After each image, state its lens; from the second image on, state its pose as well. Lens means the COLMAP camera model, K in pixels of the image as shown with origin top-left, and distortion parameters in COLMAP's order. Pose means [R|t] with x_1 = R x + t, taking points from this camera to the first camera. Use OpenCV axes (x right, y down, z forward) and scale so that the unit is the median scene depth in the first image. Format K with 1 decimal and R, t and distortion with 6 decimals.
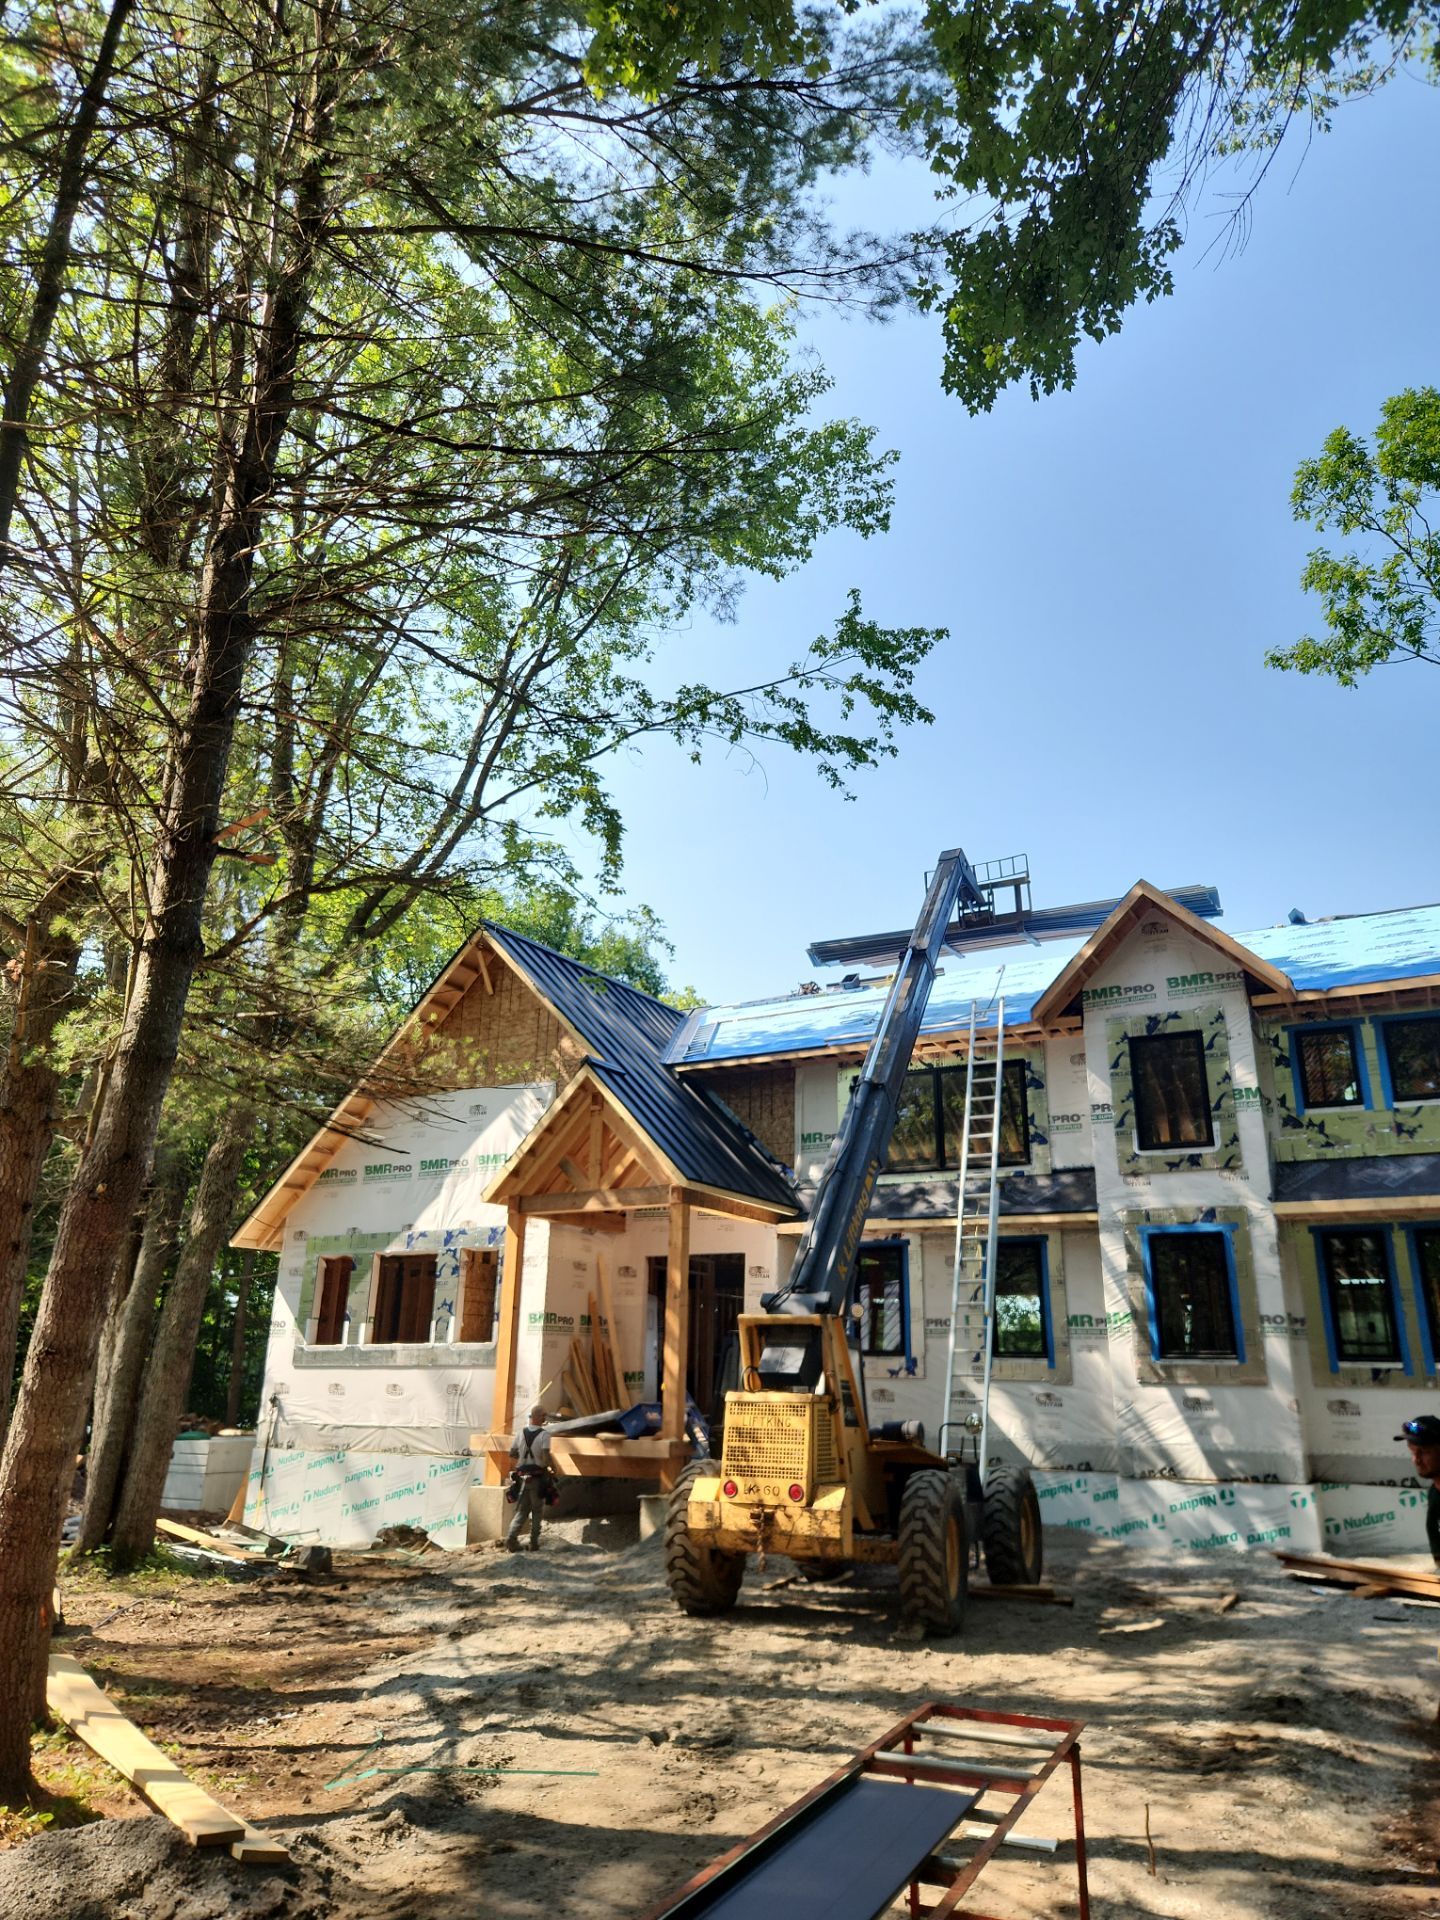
lens RADIAL K [[1285.7, 0, 713.0], [0, 1285.7, 951.6], [0, 0, 1]] dist [0.084916, -0.066354]
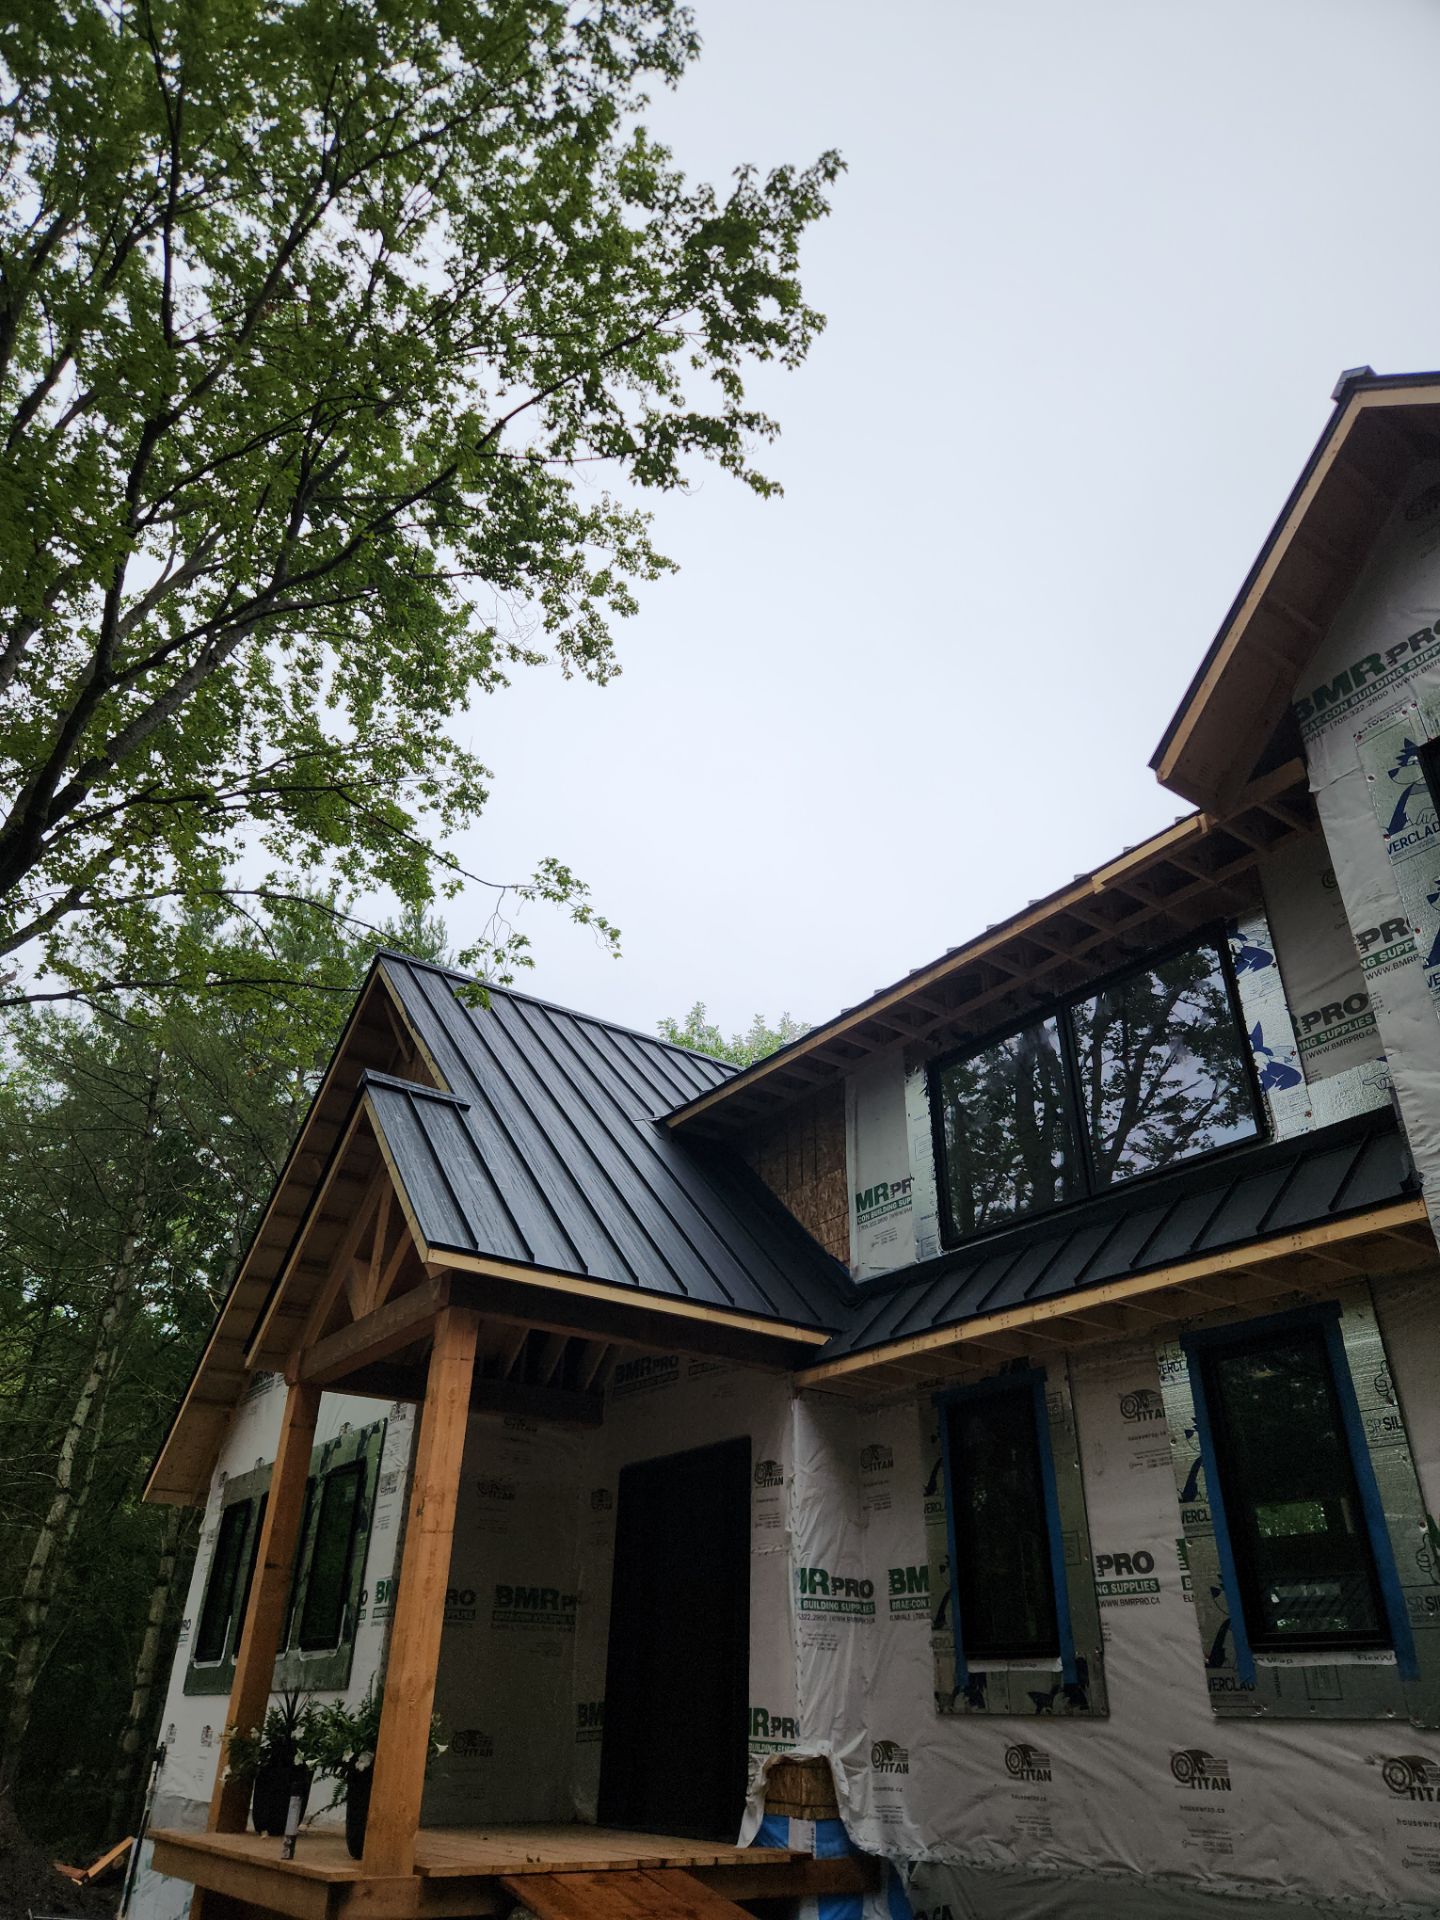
lens RADIAL K [[1252.7, 0, 720.0], [0, 1252.7, 960.0], [0, 0, 1]] dist [0.090731, -0.065527]
pose [[0.915474, -0.214390, -0.340506, 0.242754], [0.139482, 0.962850, -0.231226, 0.184775], [0.377429, 0.164187, 0.911367, 0.570887]]
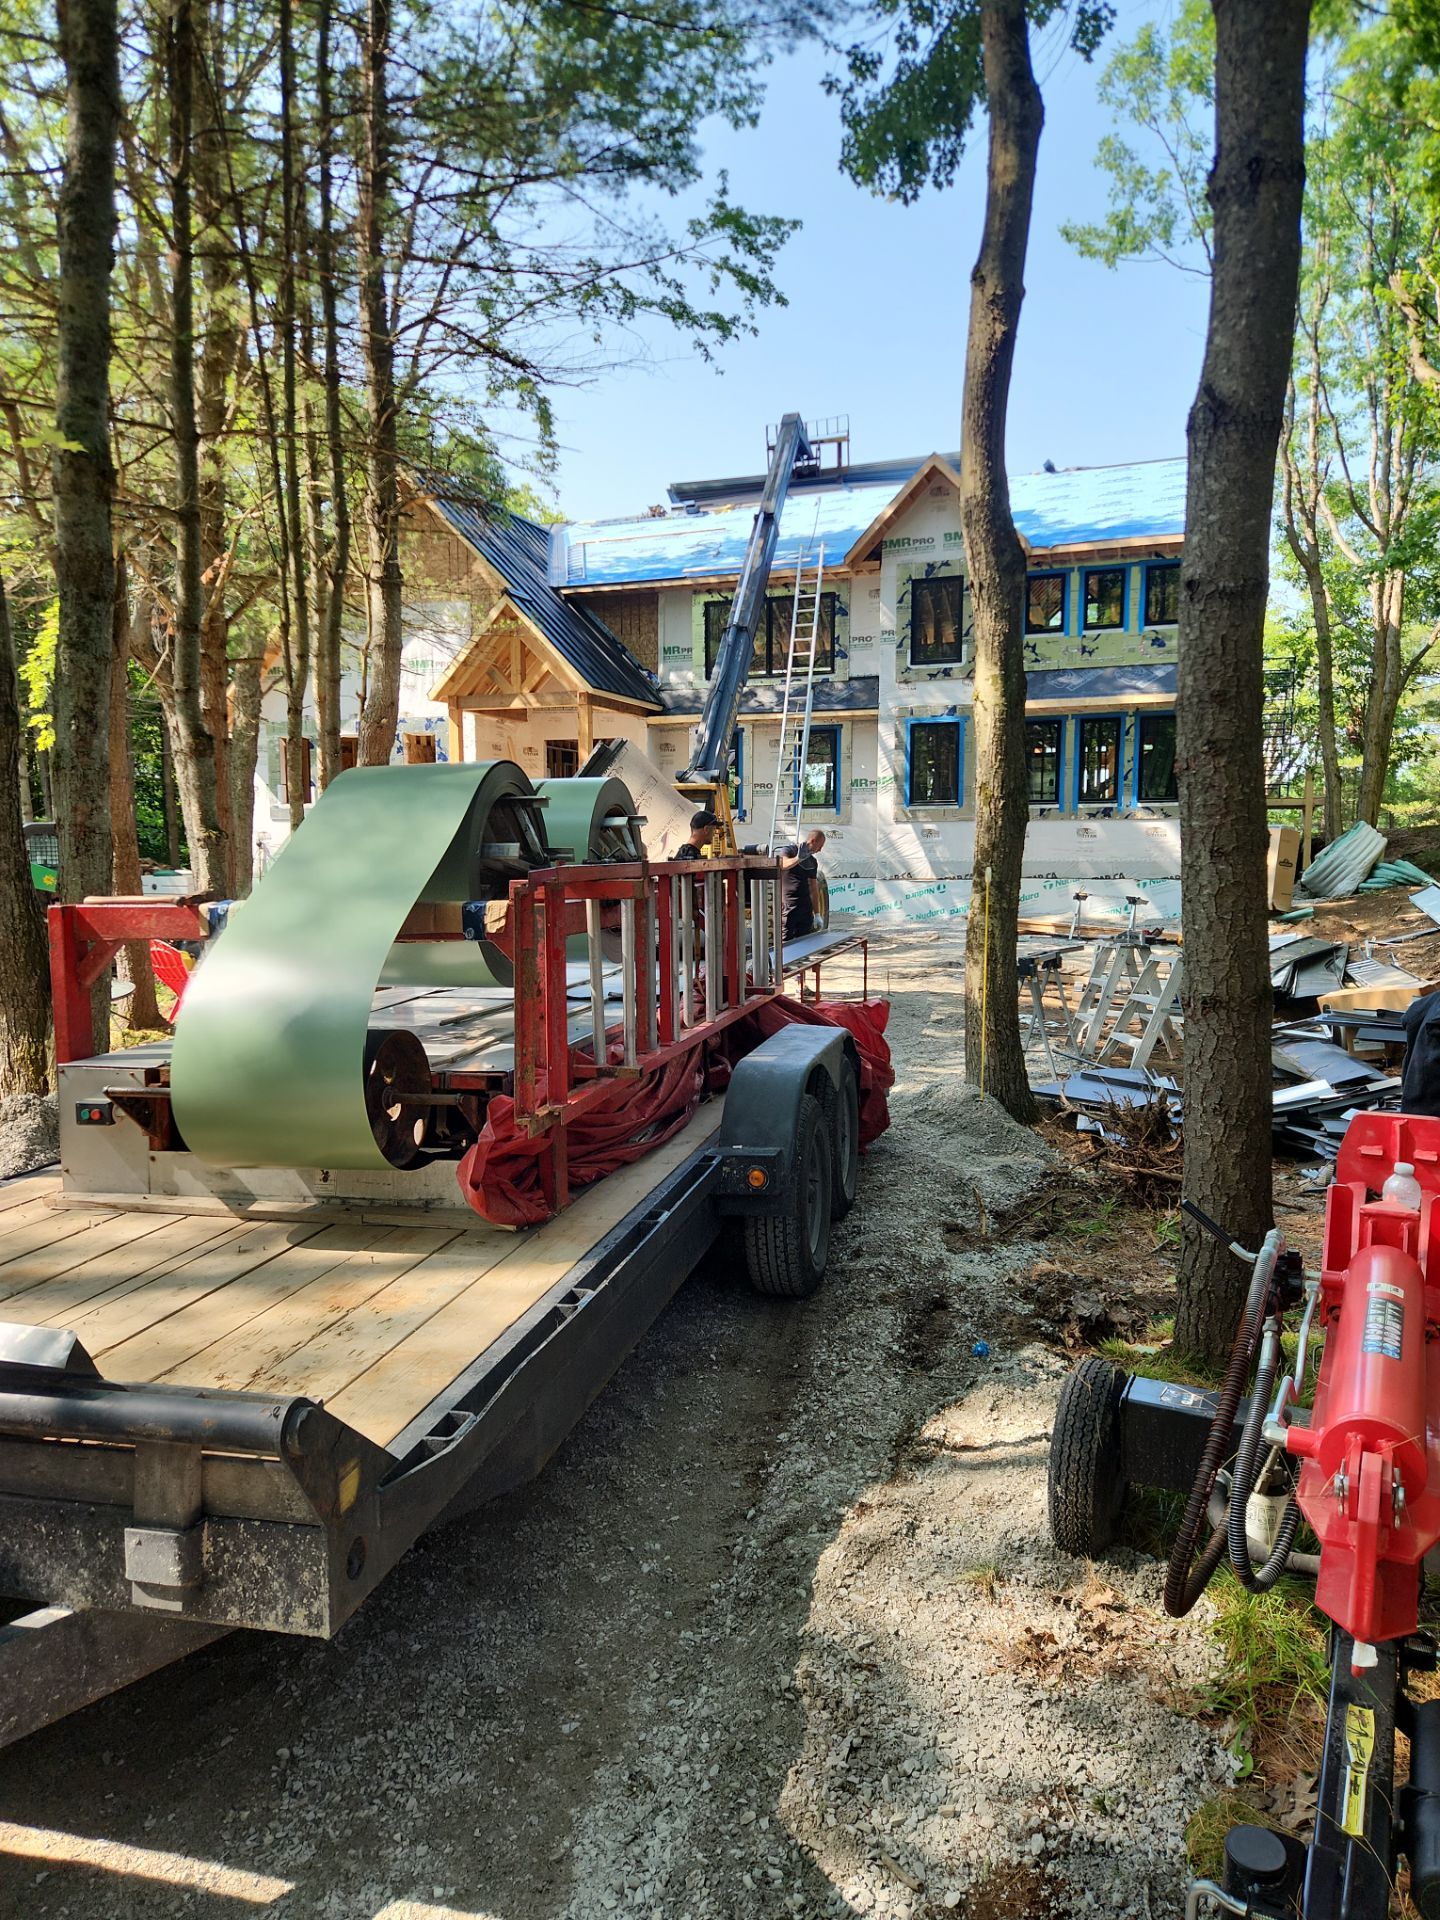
lens RADIAL K [[1295.3, 0, 719.9], [0, 1295.3, 940.9], [0, 0, 1]] dist [0.091523, -0.076536]
pose [[0.984516, -0.030377, 0.172643, -0.122347], [-0.039109, 0.921984, 0.385249, -0.102016], [-0.170876, -0.386035, 0.906520, -0.342387]]
